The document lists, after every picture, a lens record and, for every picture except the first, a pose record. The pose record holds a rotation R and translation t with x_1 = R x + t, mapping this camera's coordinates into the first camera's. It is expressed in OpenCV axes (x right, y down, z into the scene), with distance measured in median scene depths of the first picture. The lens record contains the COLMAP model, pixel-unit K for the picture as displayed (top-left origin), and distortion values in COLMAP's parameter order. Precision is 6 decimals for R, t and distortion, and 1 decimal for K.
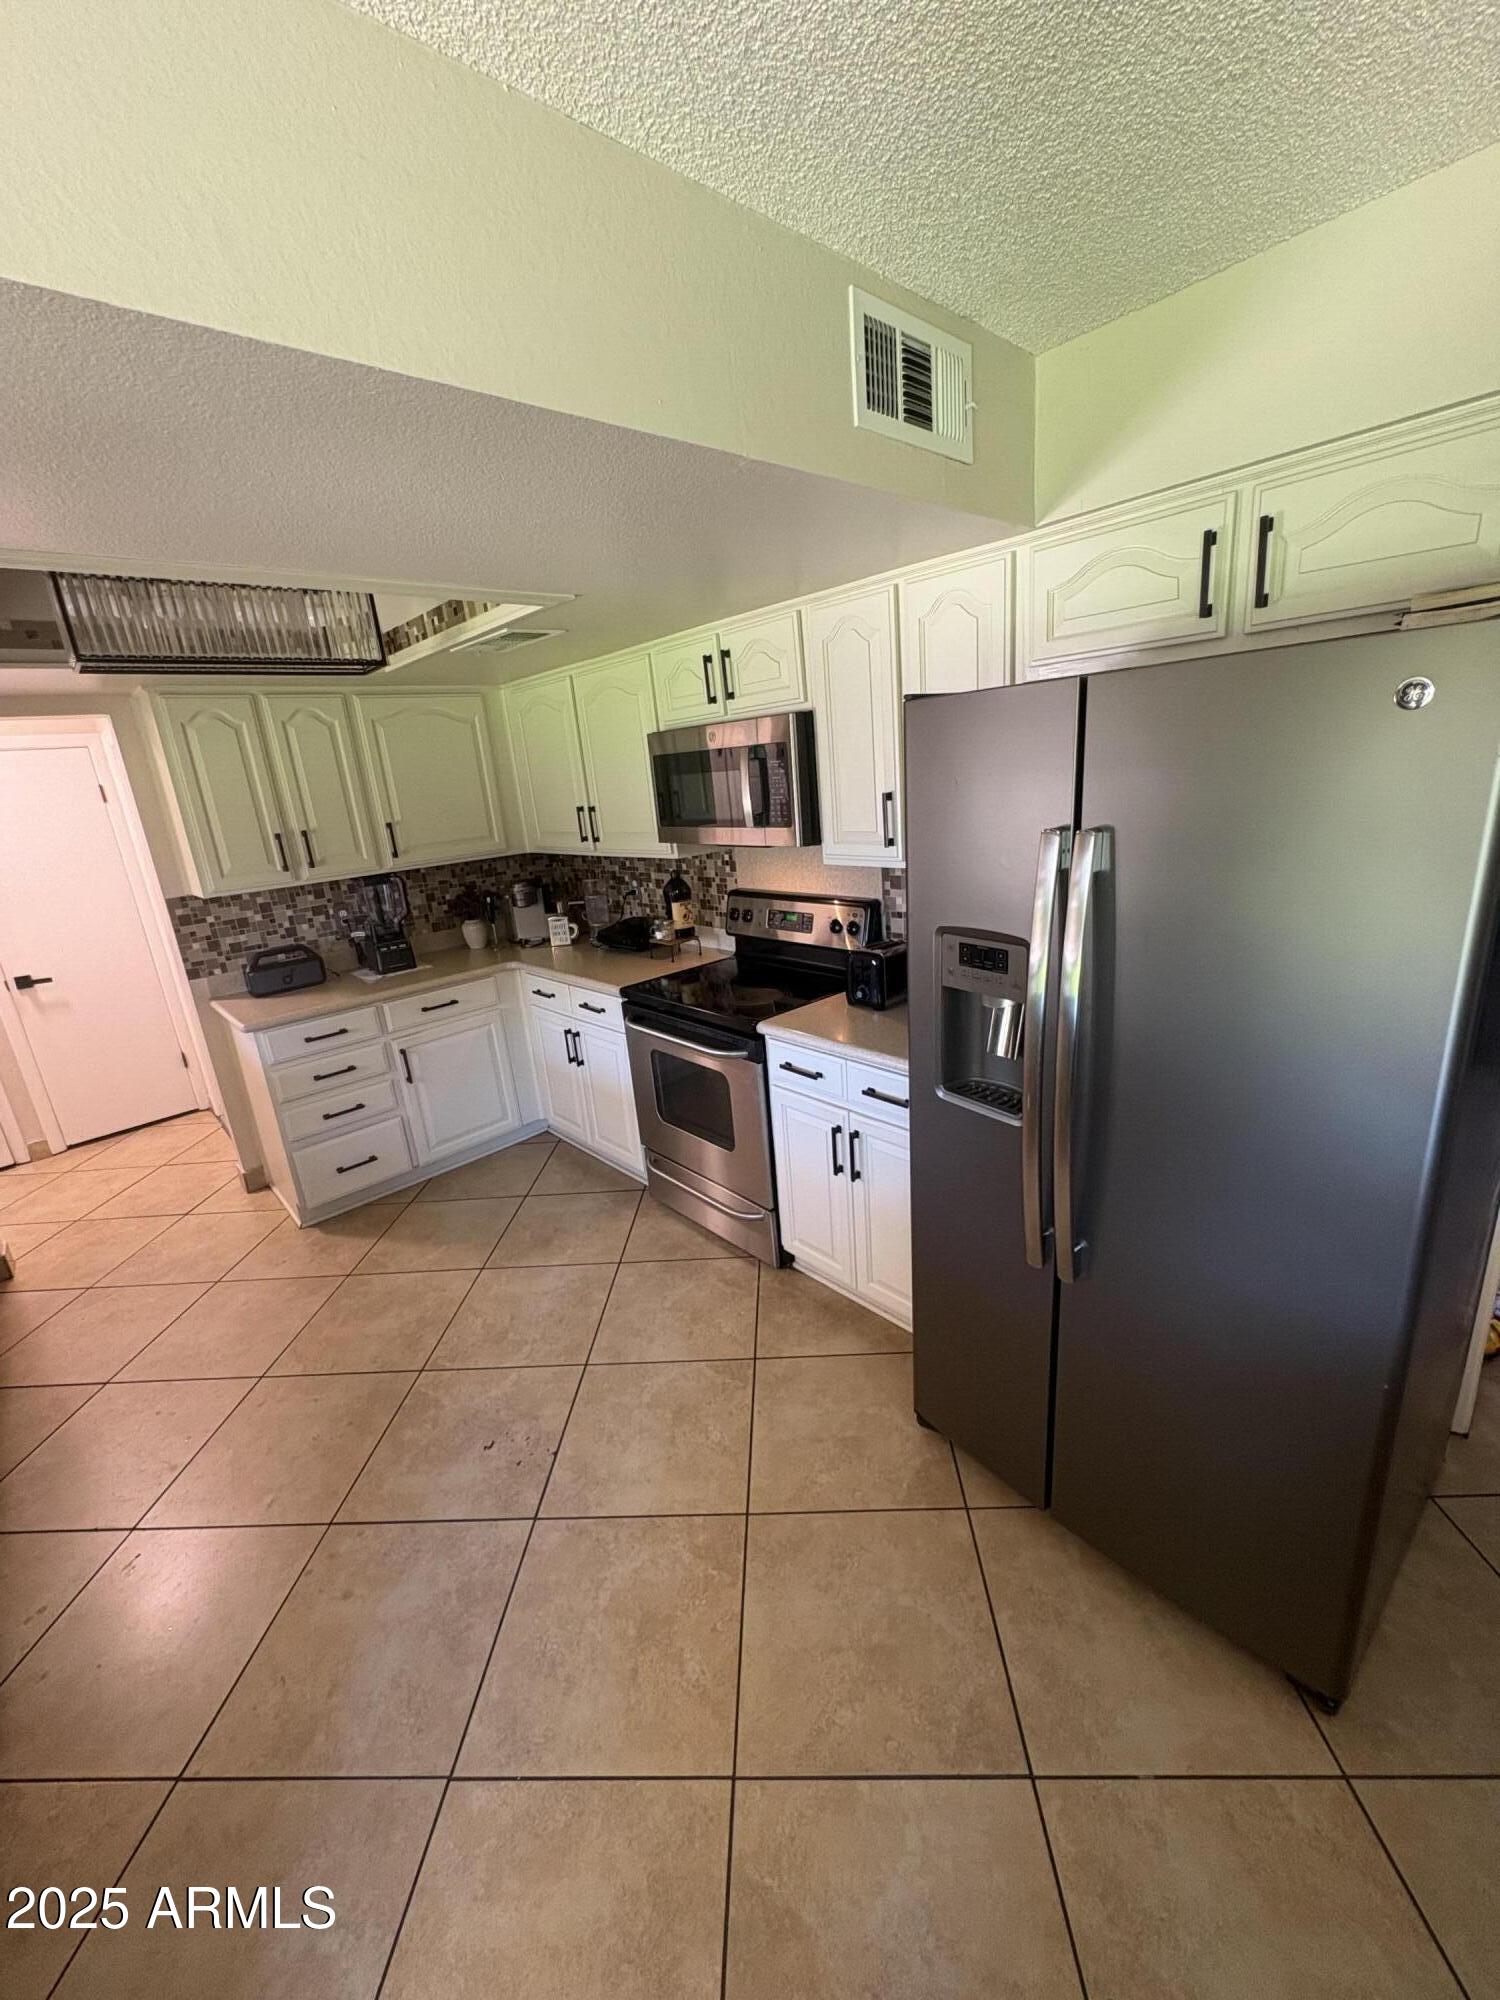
lens RADIAL K [[795.2, 0, 751.9], [0, 795.2, 1000.9], [0, 0, 1]] dist [-0.001462, -0.000295]
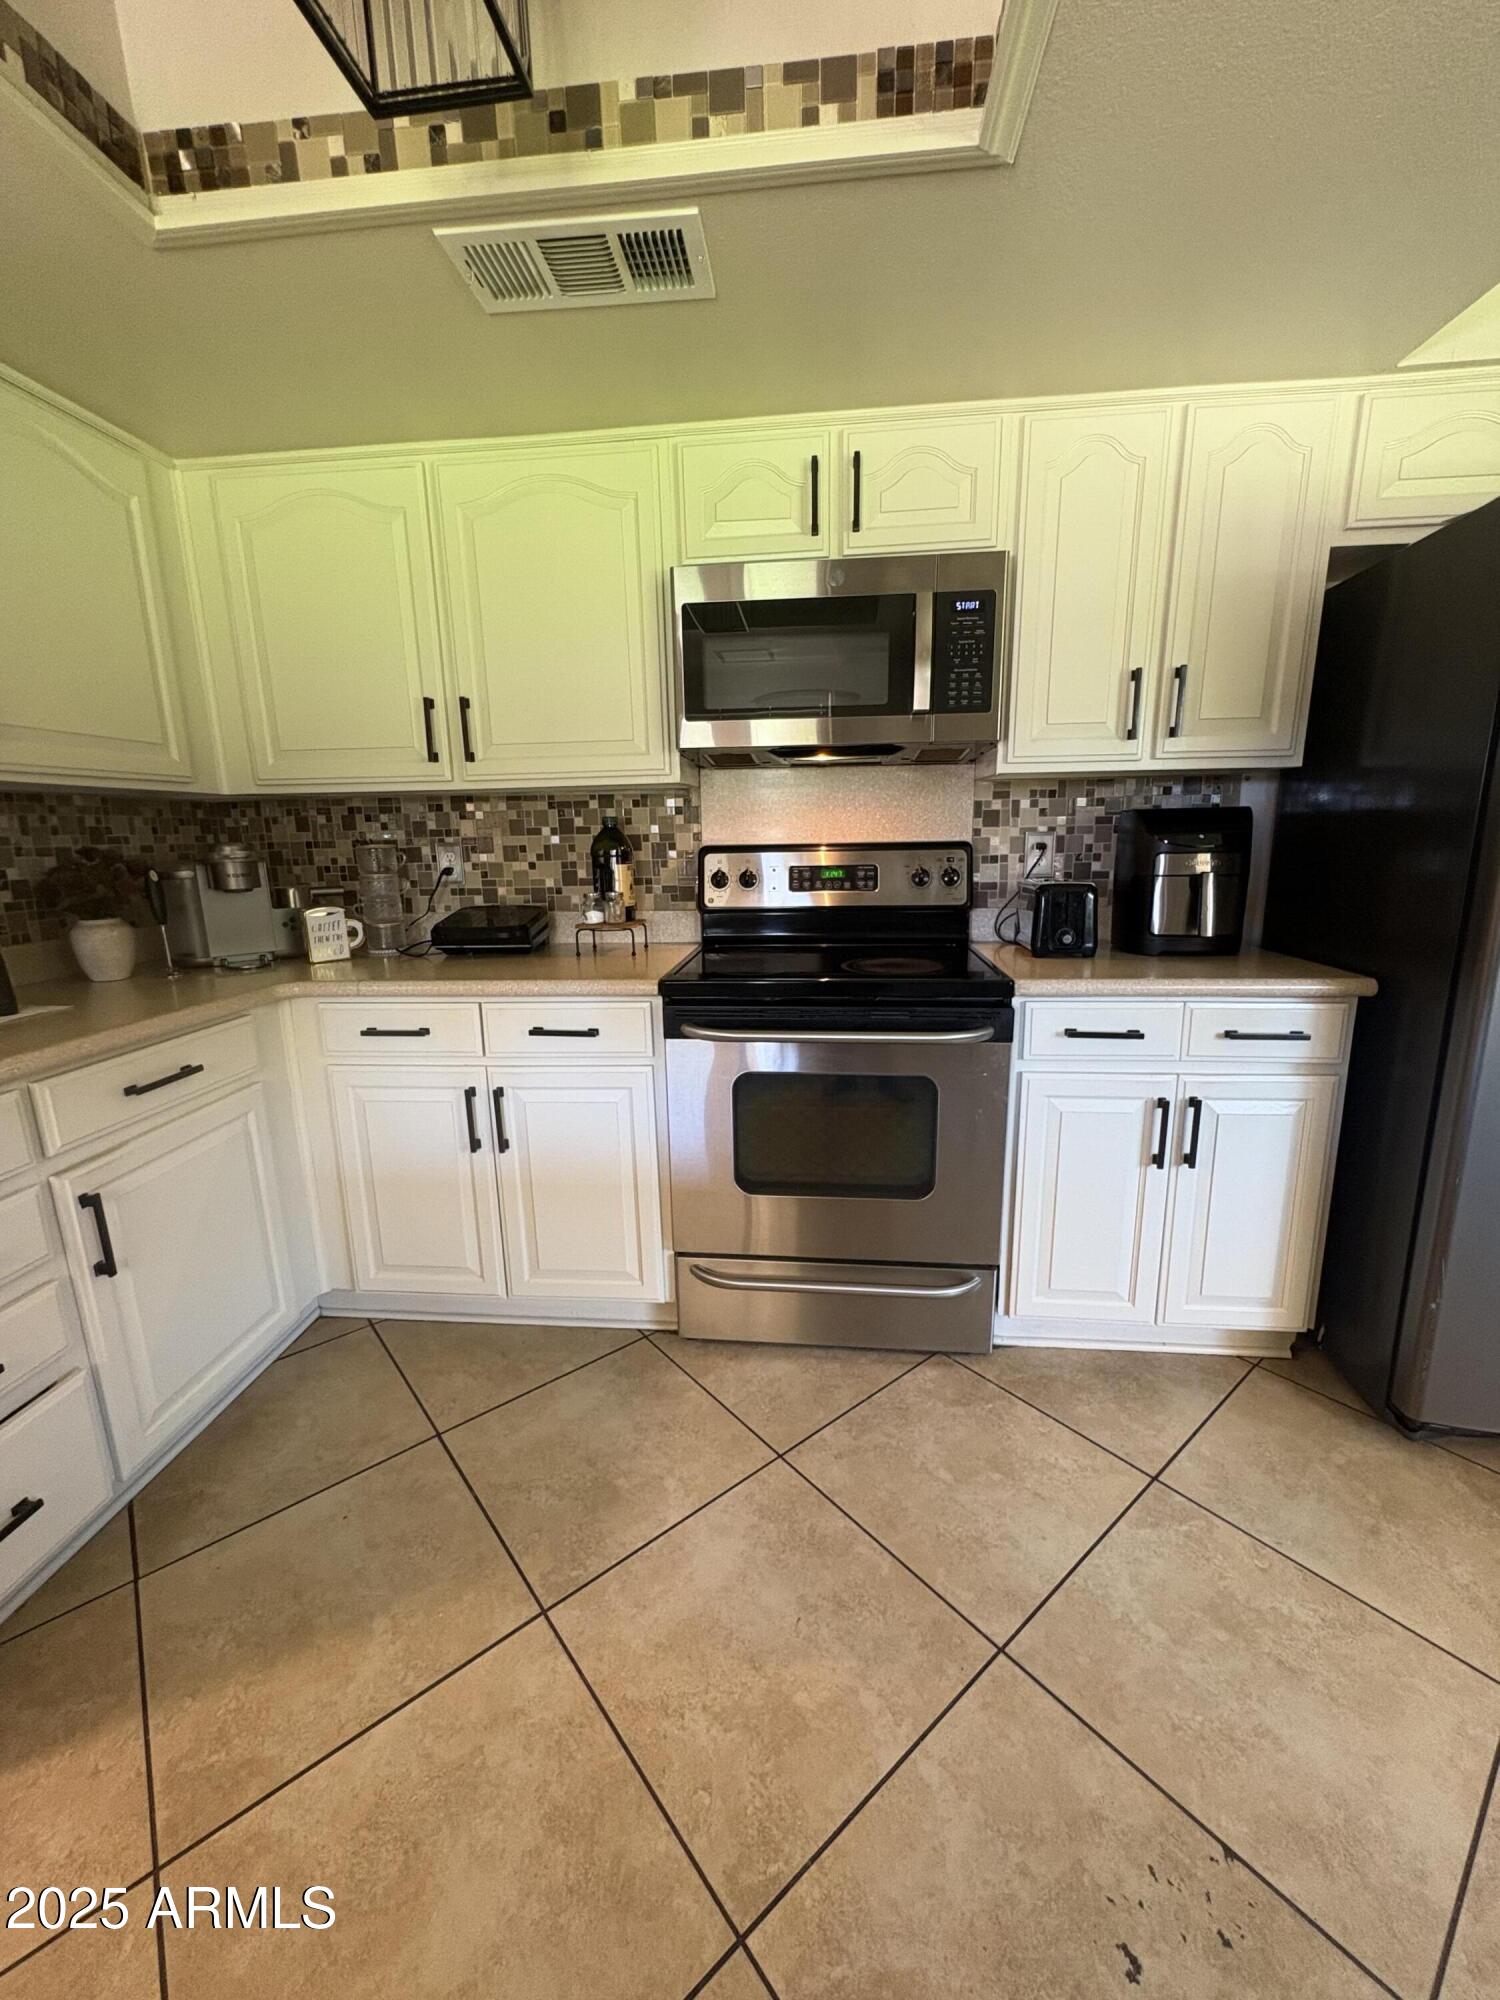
lens RADIAL K [[795.2, 0, 750.3], [0, 795.2, 999.9], [0, 0, 1]] dist [-0.001462, -0.000295]
pose [[0.744956, -0.070919, 0.663333, -0.451321], [0.147516, 0.987231, -0.060120, 0.037722], [-0.650599, 0.142639, 0.745905, 0.471453]]
